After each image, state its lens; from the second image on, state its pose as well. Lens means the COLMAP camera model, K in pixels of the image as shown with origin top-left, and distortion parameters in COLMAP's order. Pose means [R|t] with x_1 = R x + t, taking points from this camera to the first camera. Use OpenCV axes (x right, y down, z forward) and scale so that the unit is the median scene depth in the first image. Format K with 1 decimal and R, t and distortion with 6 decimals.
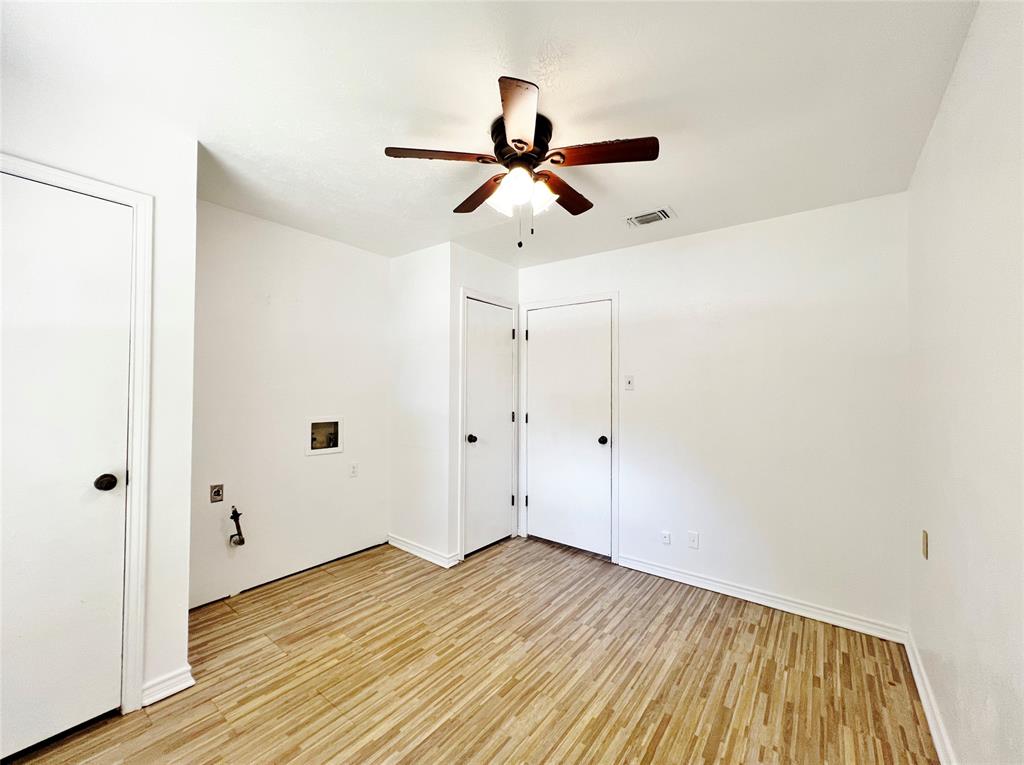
lens RADIAL K [[414.7, 0, 510.4], [0, 414.7, 382.5], [0, 0, 1]] dist [-0.002579, 0.000763]
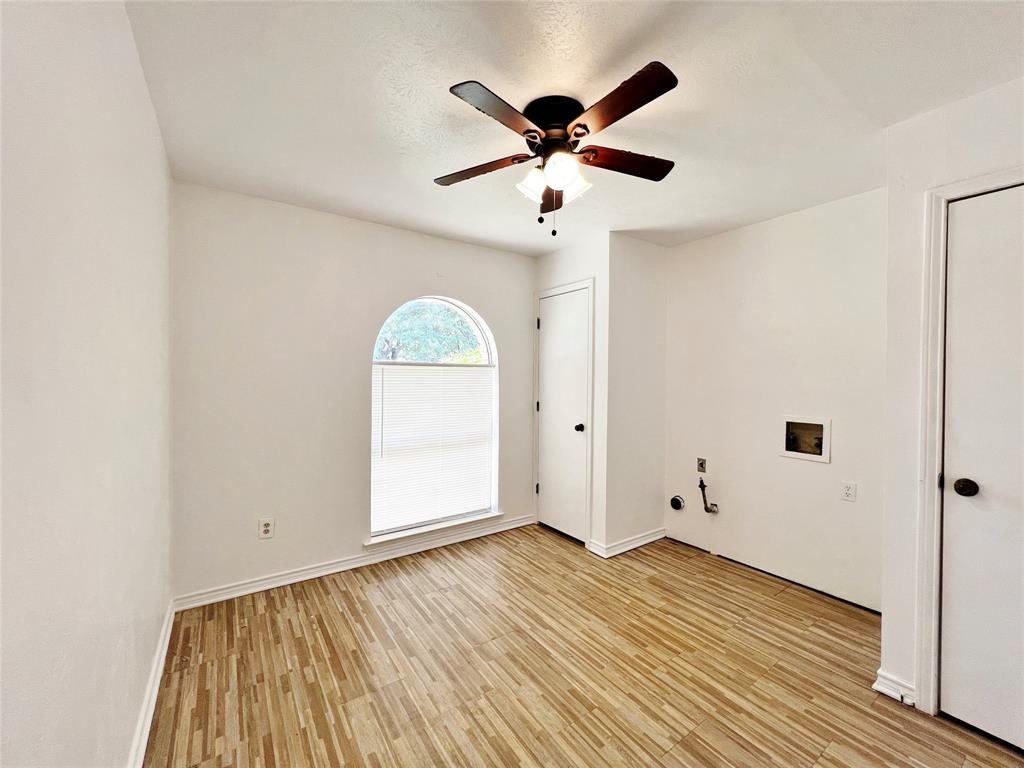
lens RADIAL K [[414.7, 0, 511.3], [0, 414.7, 383.8], [0, 0, 1]] dist [-0.002579, 0.000763]
pose [[-0.307946, -0.001868, -0.951402, 0.750996], [0.000604, 0.999997, -0.002159, 0.021393], [0.951404, -0.001240, -0.307944, 0.914384]]
